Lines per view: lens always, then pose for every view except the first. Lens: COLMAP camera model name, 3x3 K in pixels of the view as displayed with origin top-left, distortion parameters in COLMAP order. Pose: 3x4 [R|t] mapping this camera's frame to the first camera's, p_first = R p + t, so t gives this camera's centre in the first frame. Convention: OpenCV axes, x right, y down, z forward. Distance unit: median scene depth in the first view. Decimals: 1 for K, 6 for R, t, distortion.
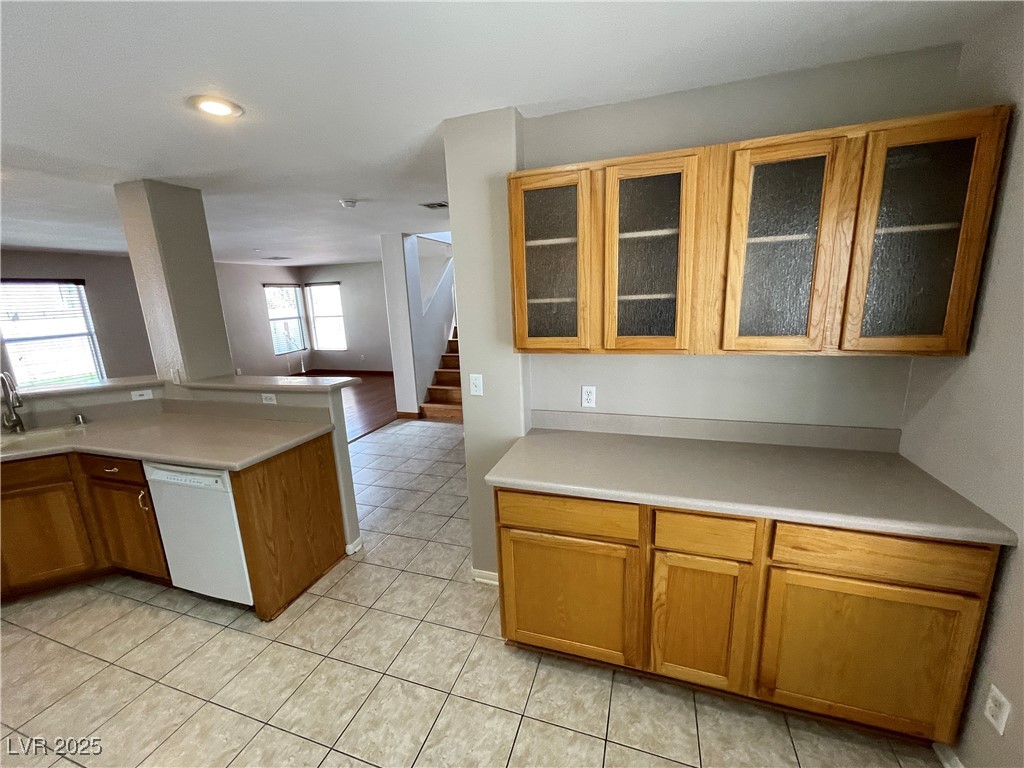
lens RADIAL K [[413.6, 0, 511.9], [0, 413.6, 383.5], [0, 0, 1]] dist [-0.003691, -0.000102]
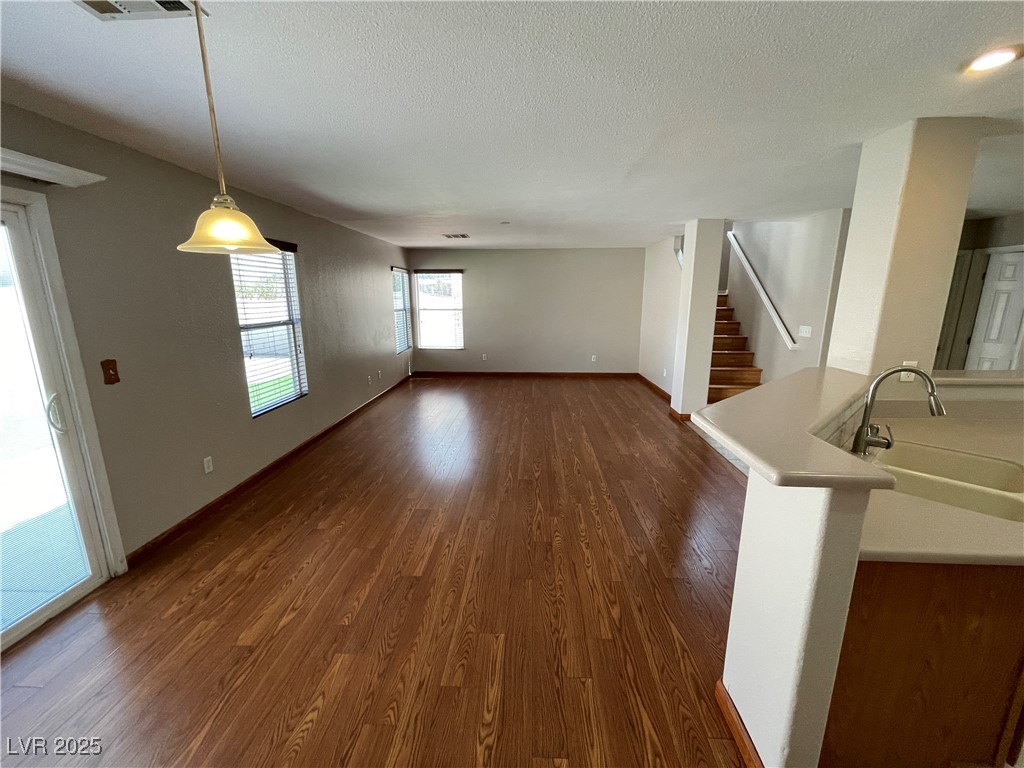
lens RADIAL K [[413.6, 0, 515.1], [0, 413.6, 383.5], [0, 0, 1]] dist [-0.003691, -0.000102]
pose [[0.957420, -0.019233, 0.288057, -0.556857], [0.020716, 0.999783, -0.002101, -0.002852], [-0.287954, 0.007979, 0.957611, 0.135218]]
